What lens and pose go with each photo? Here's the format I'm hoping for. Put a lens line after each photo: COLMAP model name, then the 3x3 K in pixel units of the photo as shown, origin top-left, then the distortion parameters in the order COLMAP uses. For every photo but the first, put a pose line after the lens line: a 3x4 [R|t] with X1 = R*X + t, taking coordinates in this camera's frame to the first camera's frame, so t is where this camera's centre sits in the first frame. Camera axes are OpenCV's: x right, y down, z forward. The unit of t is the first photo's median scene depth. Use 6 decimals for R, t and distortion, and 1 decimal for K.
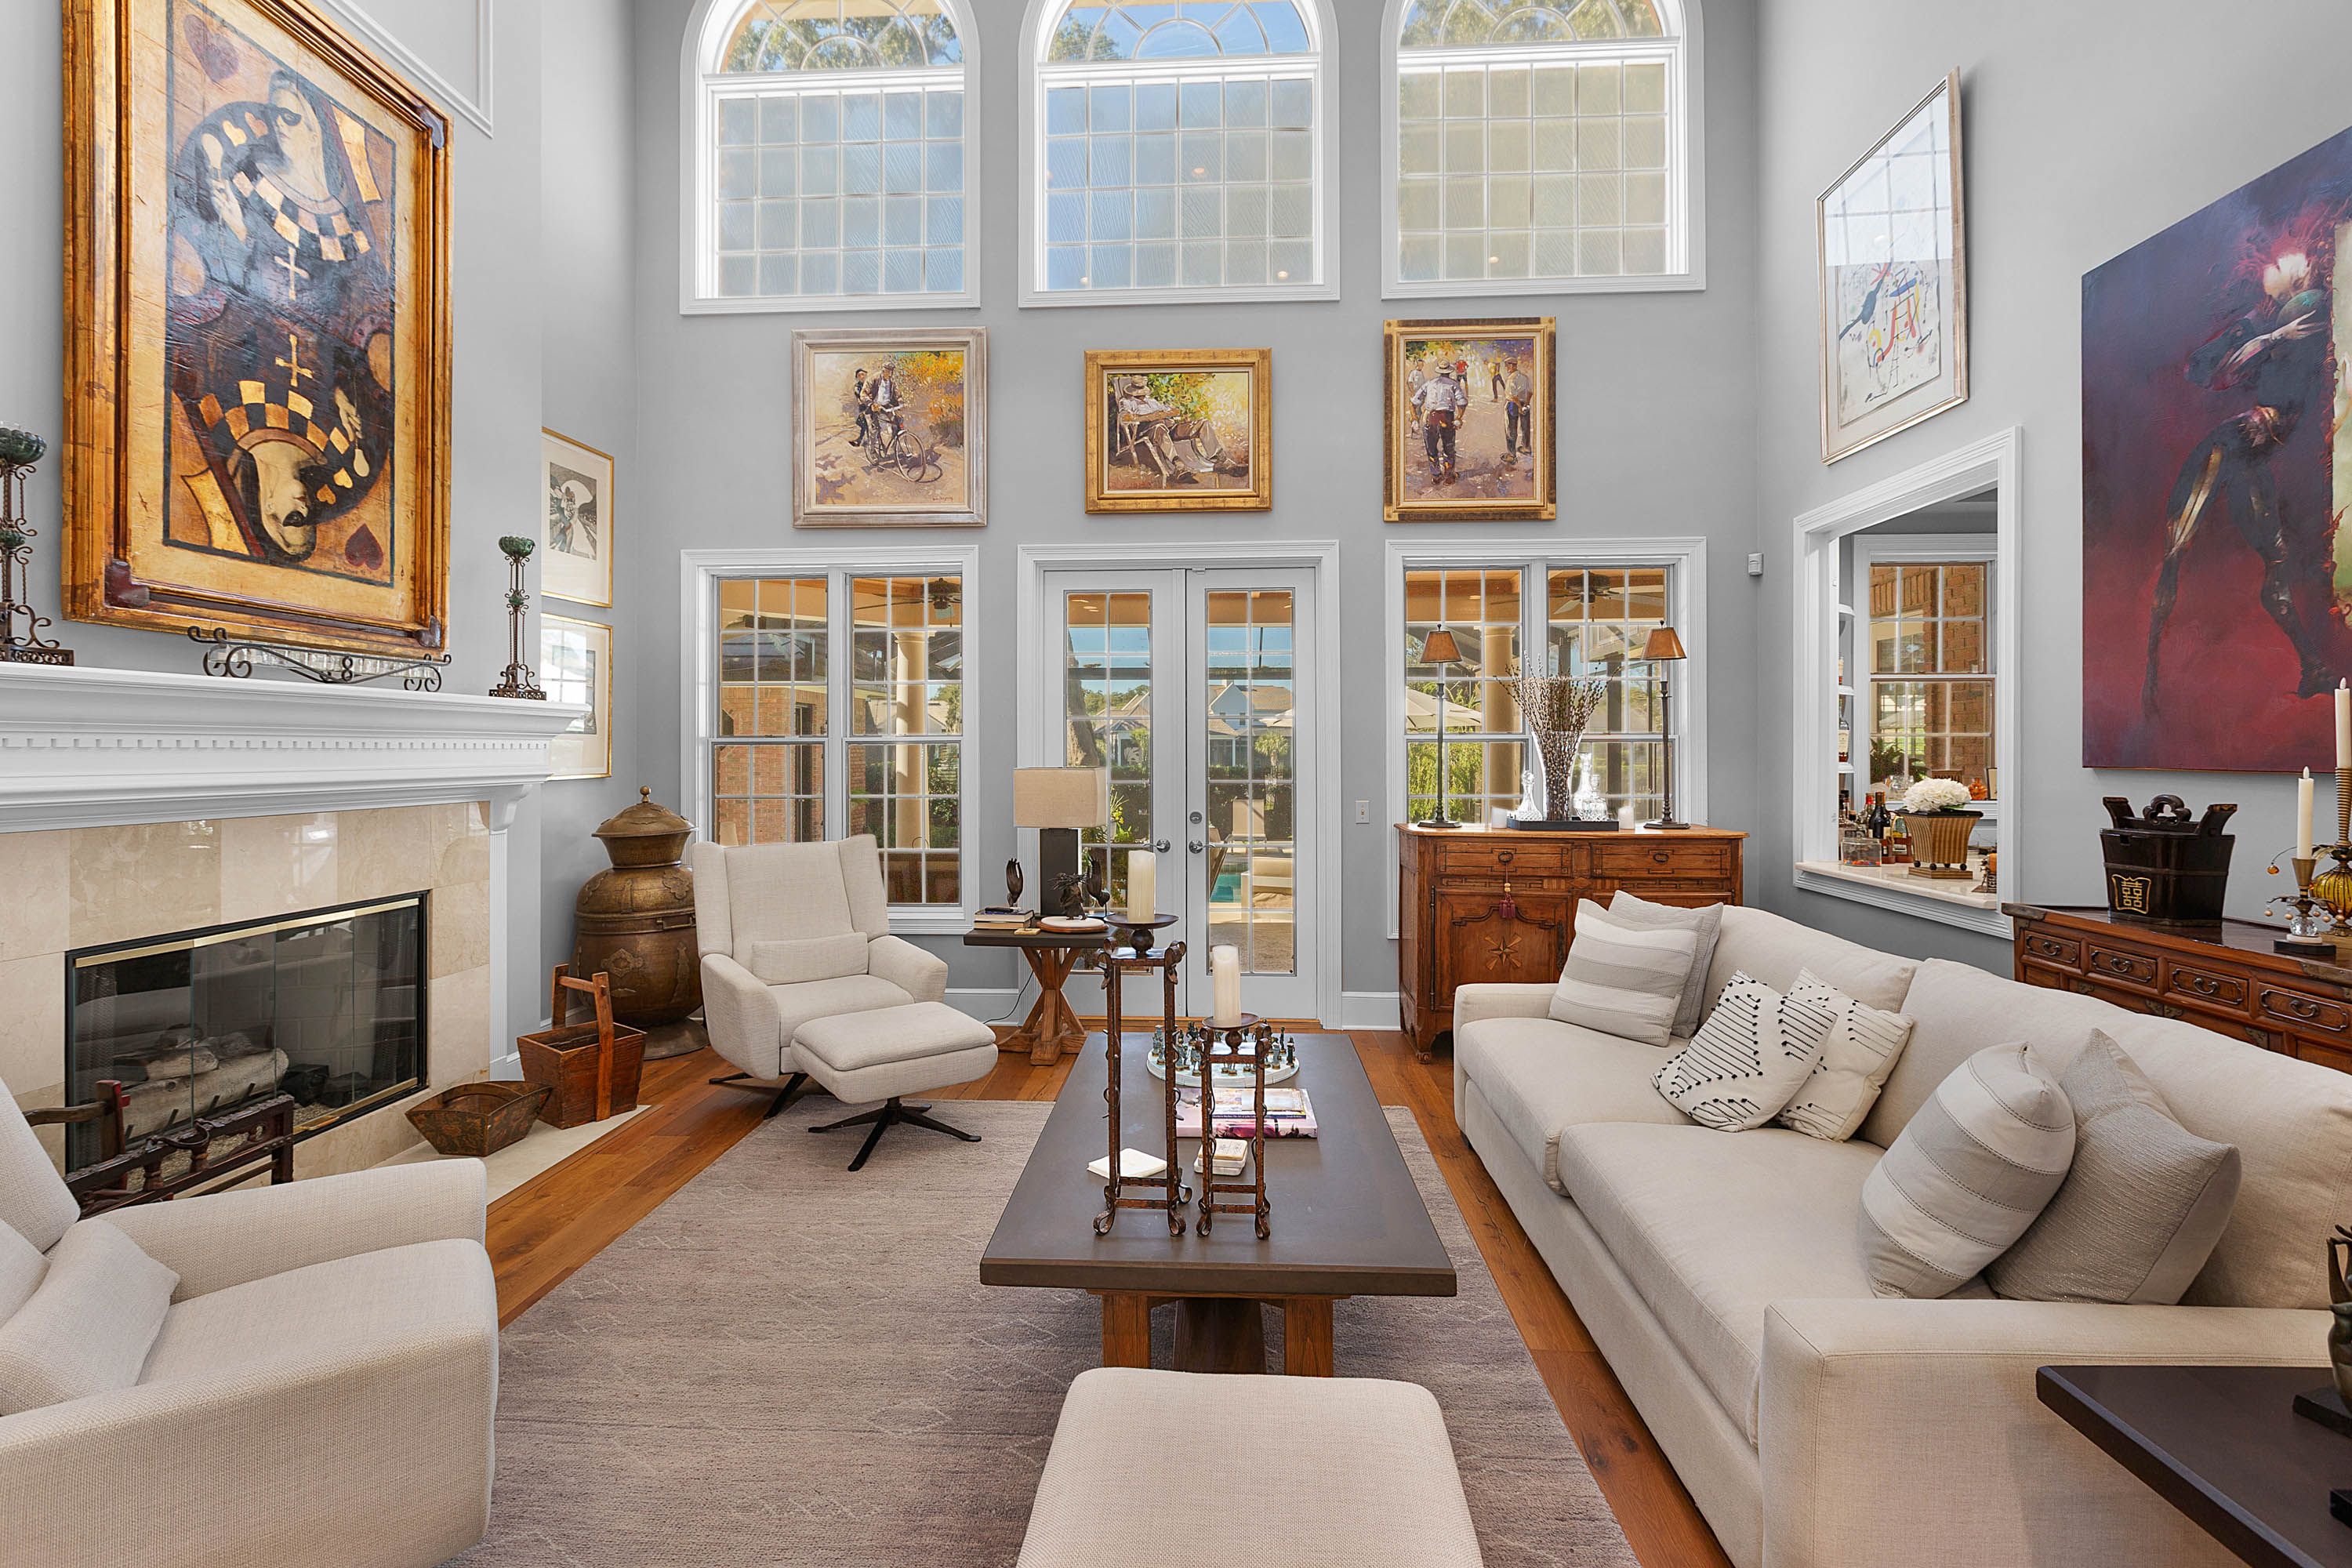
lens RADIAL K [[1076.4, 0, 1175.9], [0, 1076.4, 768.3], [0, 0, 1]] dist [0.012127, -0.000330]
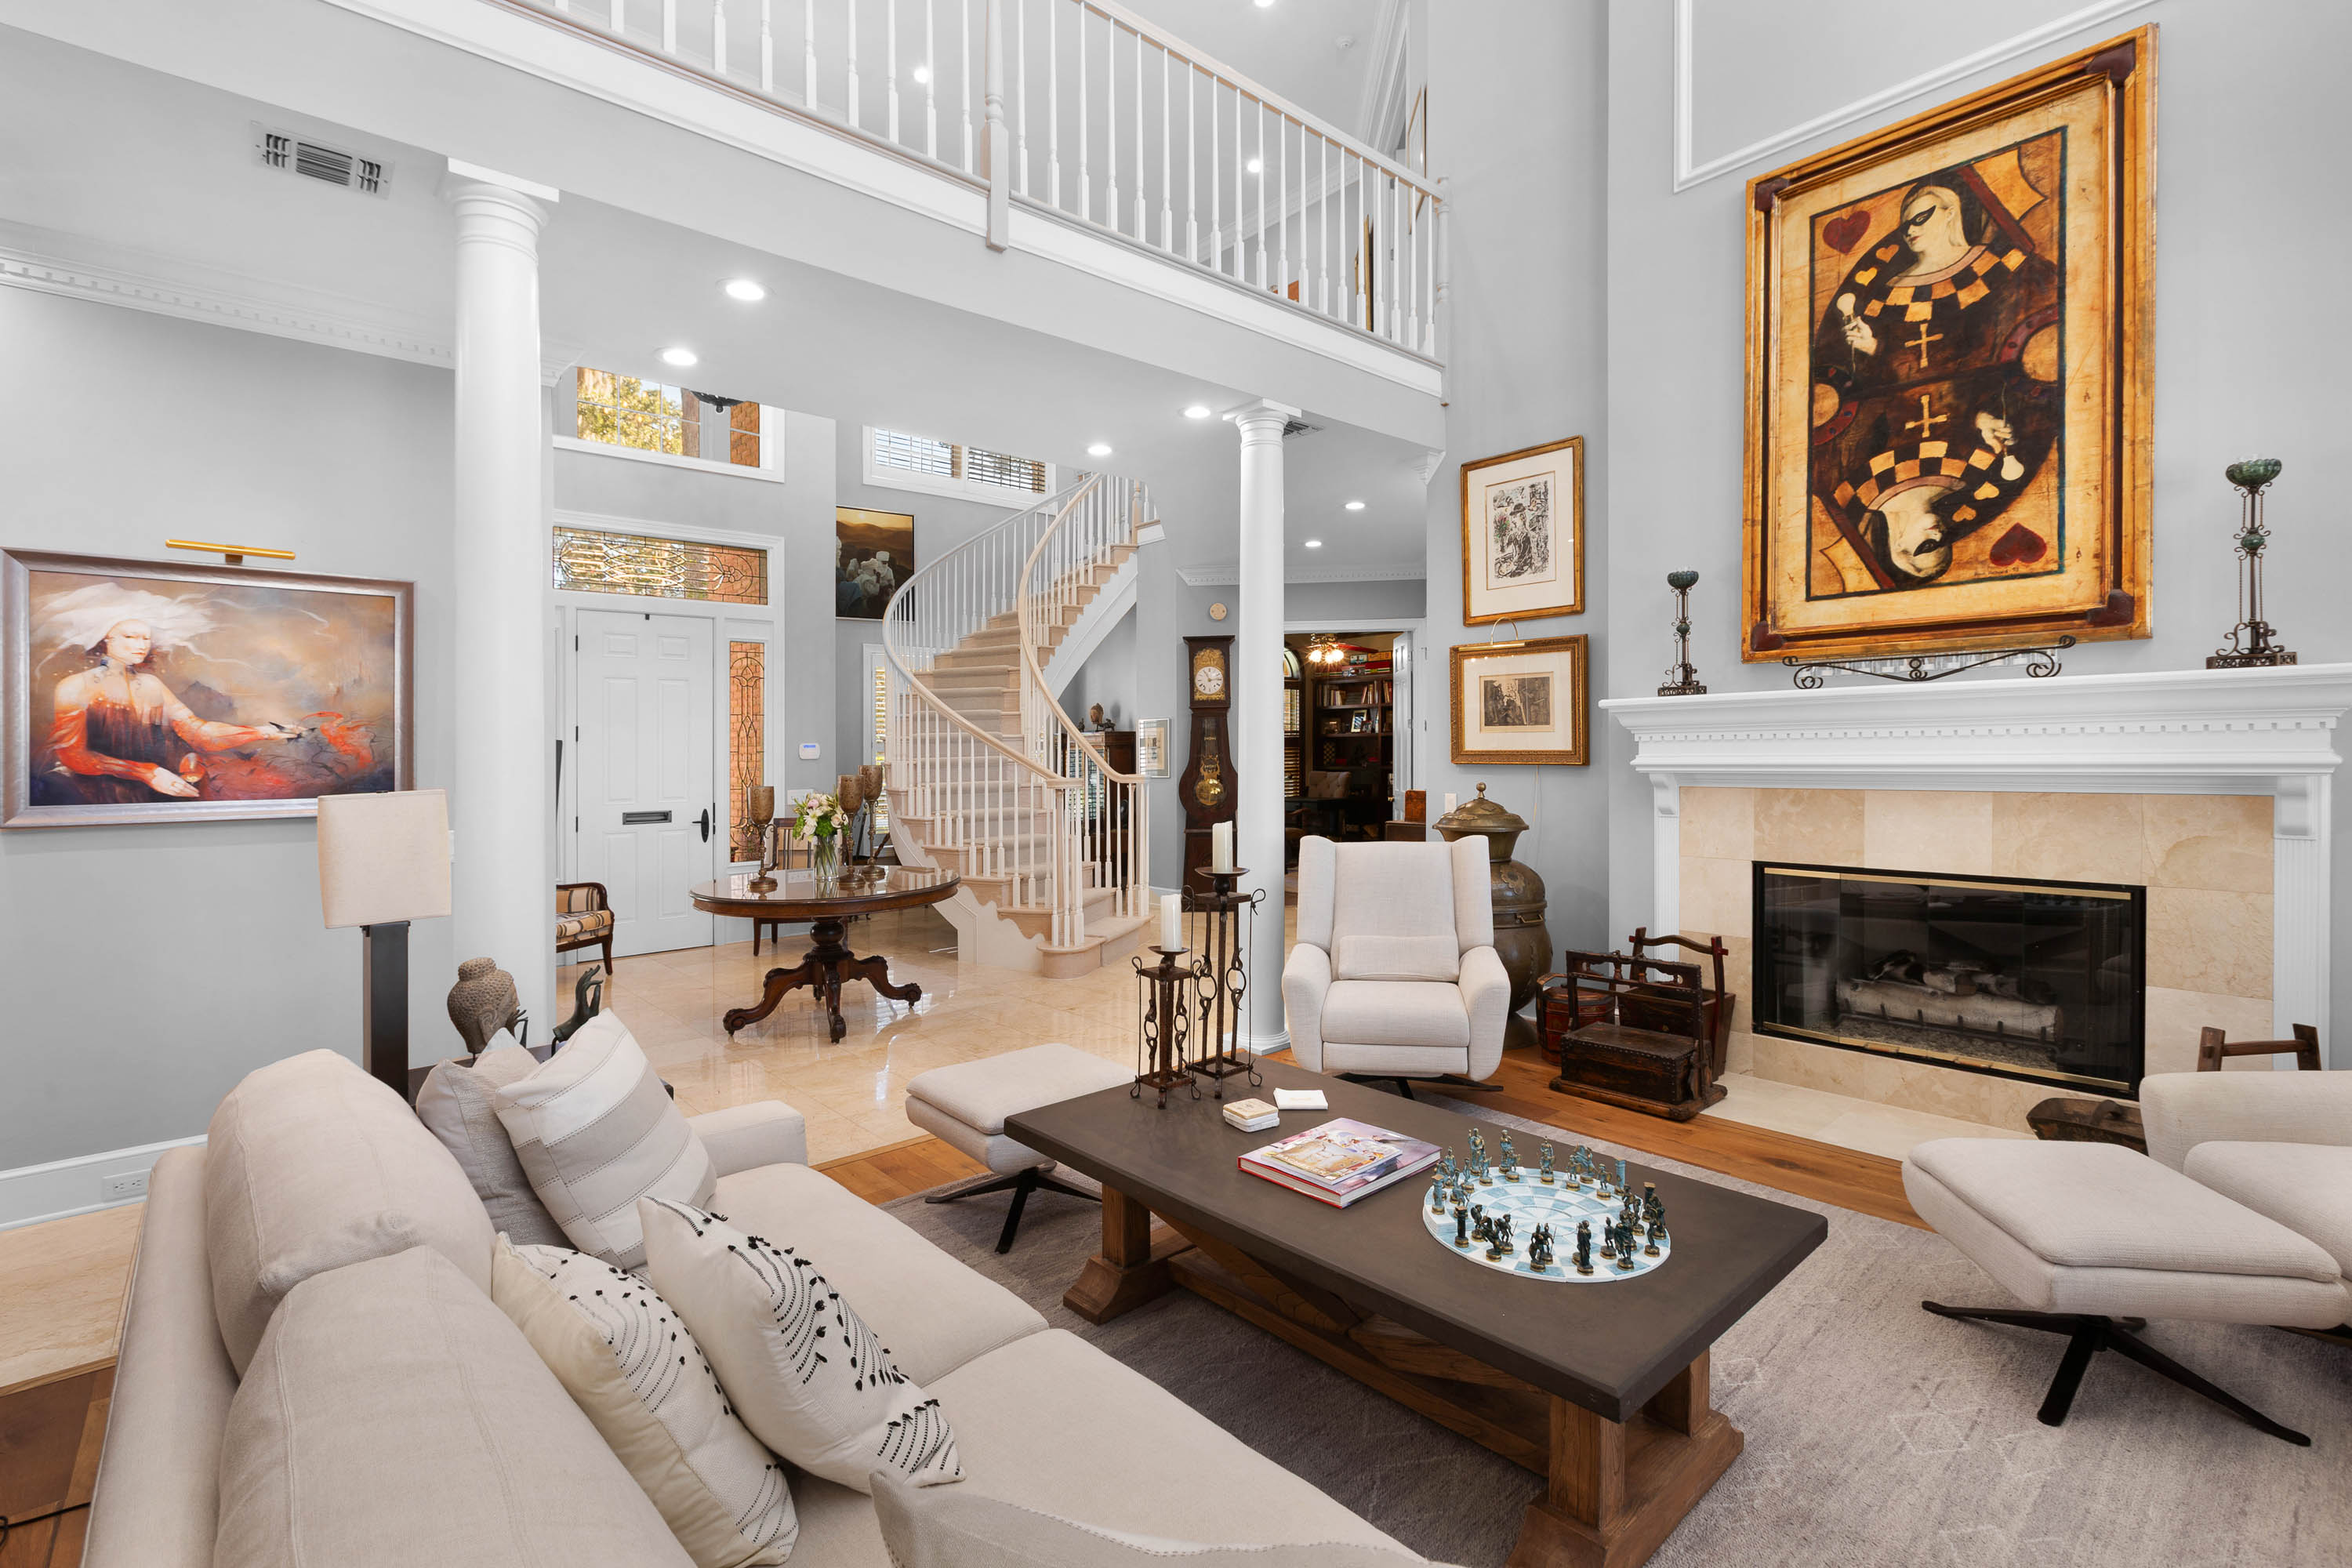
lens RADIAL K [[1076.4, 0, 1160.1], [0, 1076.4, 750.4], [0, 0, 1]] dist [0.012127, -0.000330]
pose [[-0.721636, 0.010357, -0.692196, 0.650350], [0.004915, 0.999940, 0.009837, -0.018899], [0.692256, 0.003697, -0.721643, 1.296435]]
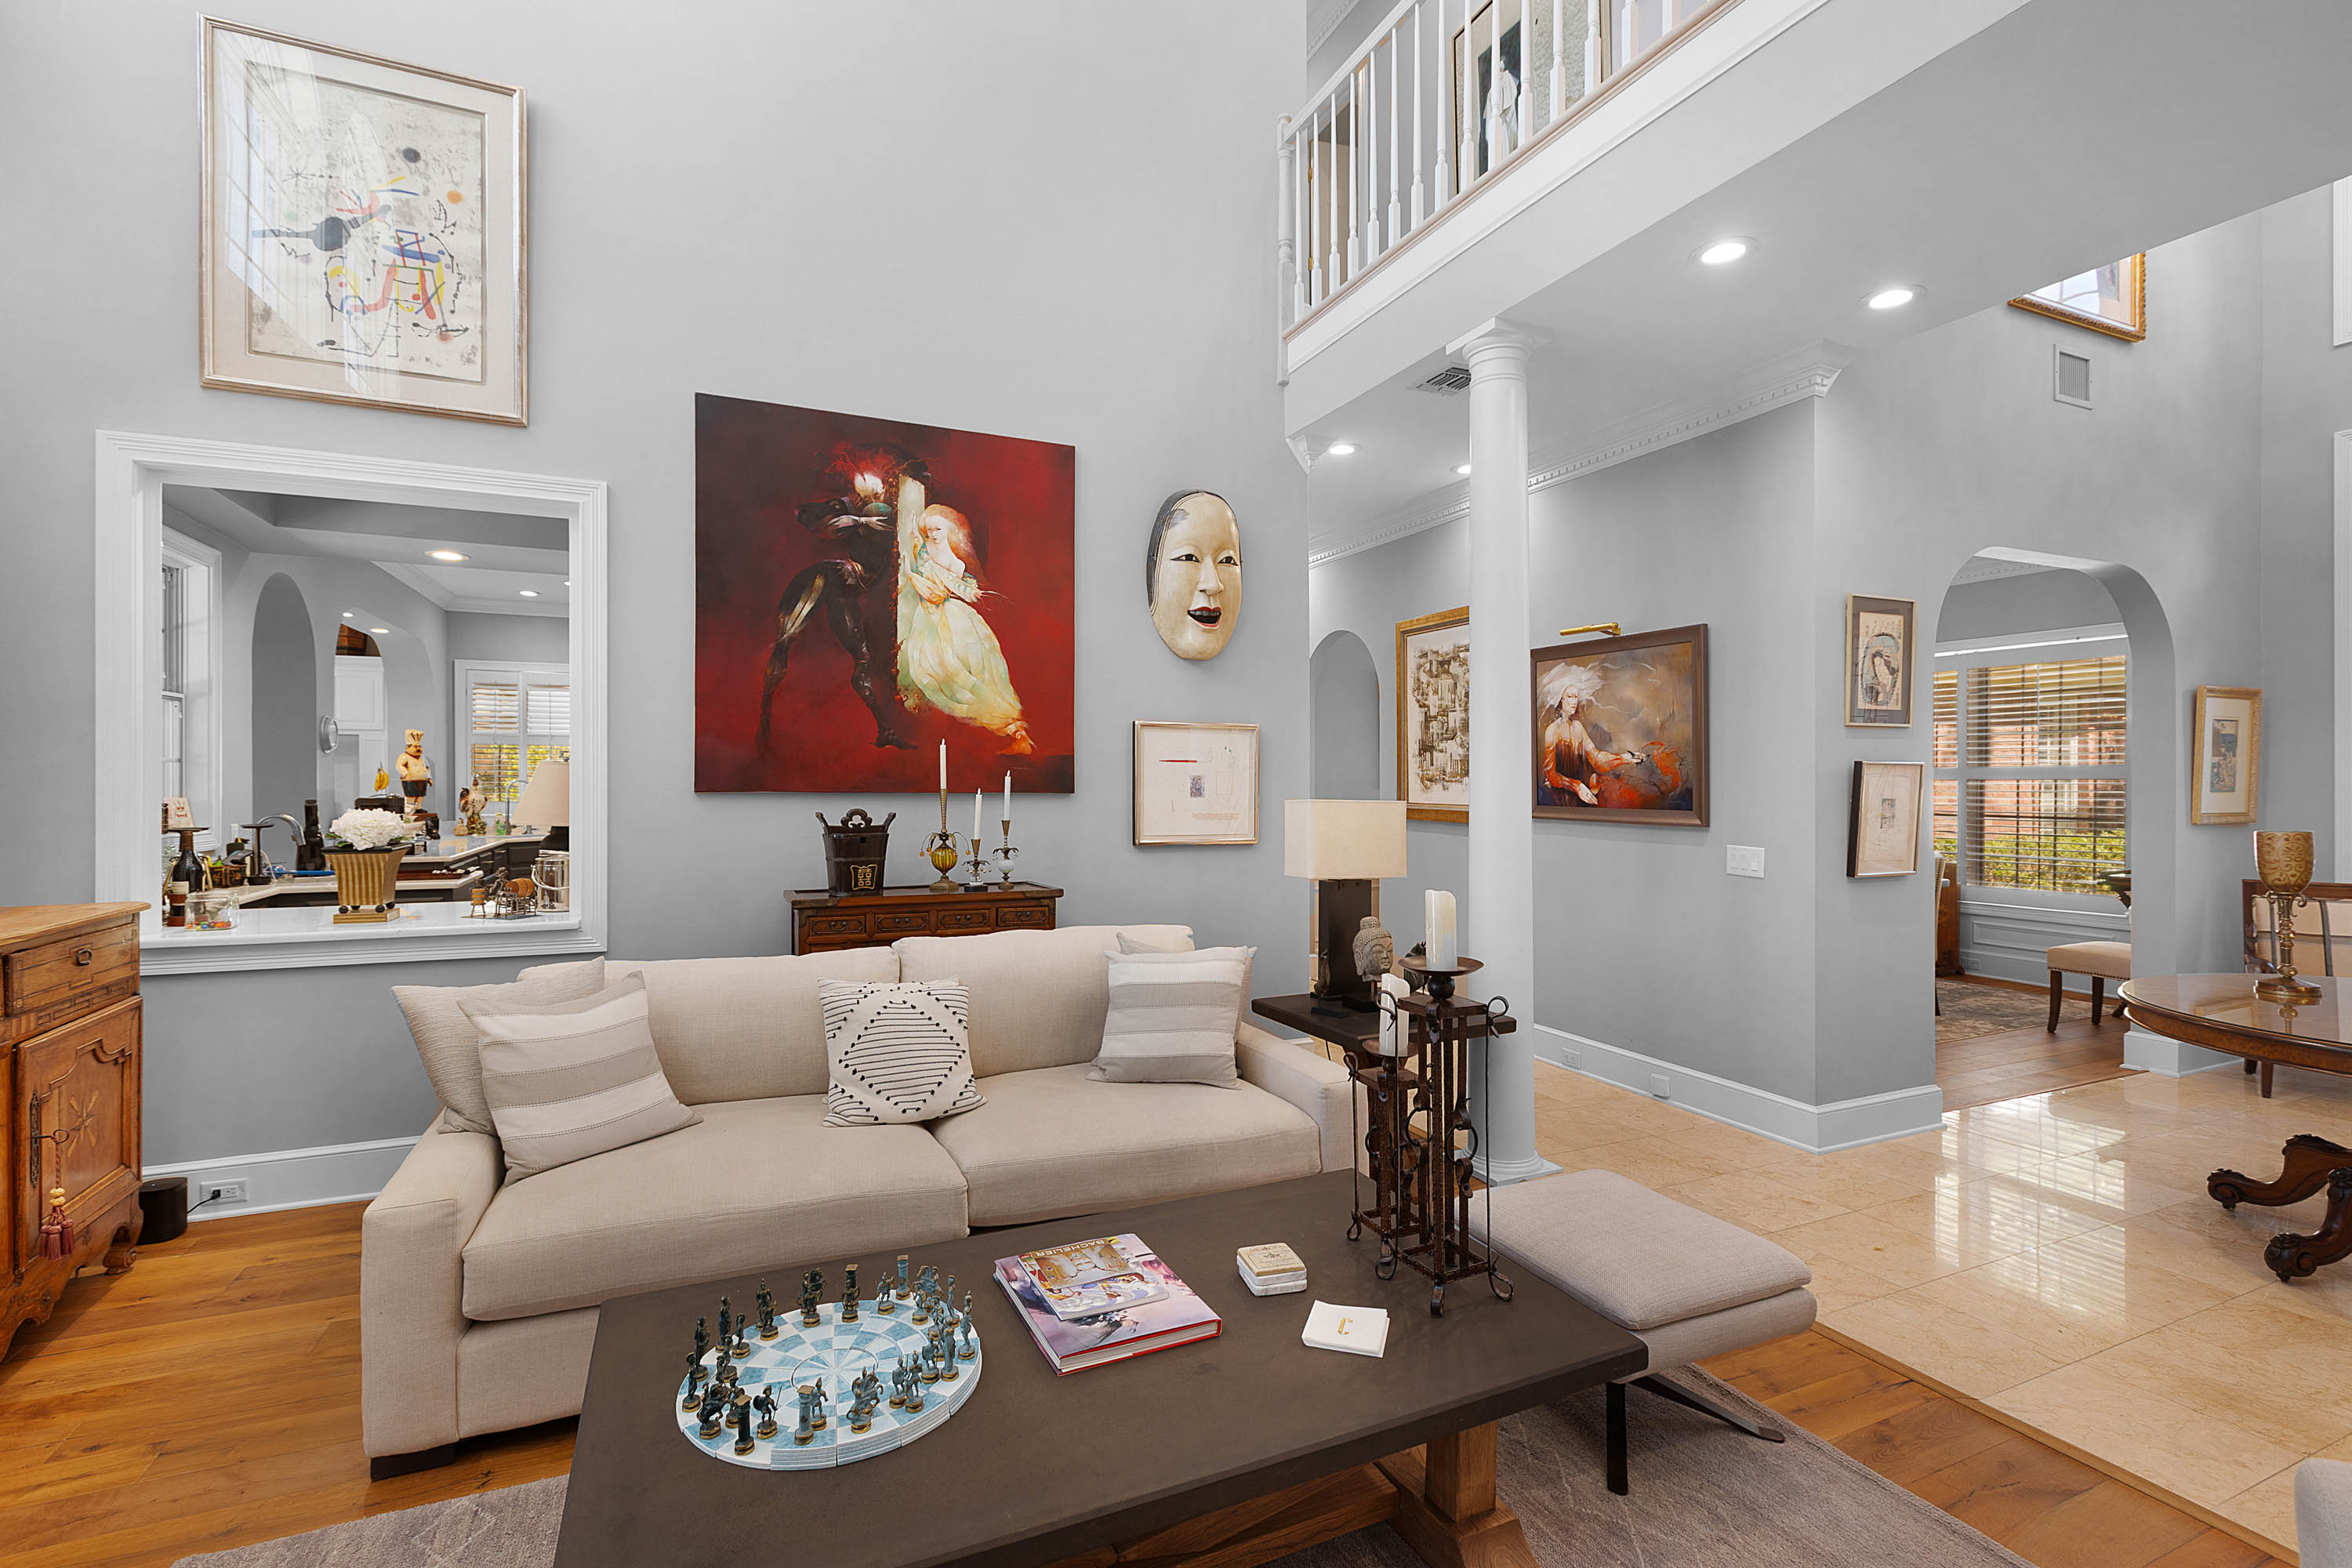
lens RADIAL K [[1076.4, 0, 1184.1], [0, 1076.4, 777.4], [0, 0, 1]] dist [0.012127, -0.000330]
pose [[-0.452537, 0.001517, 0.891745, -0.510956], [0.009909, 0.999945, 0.003328, -0.015857], [-0.891691, 0.010342, -0.452527, 1.071163]]
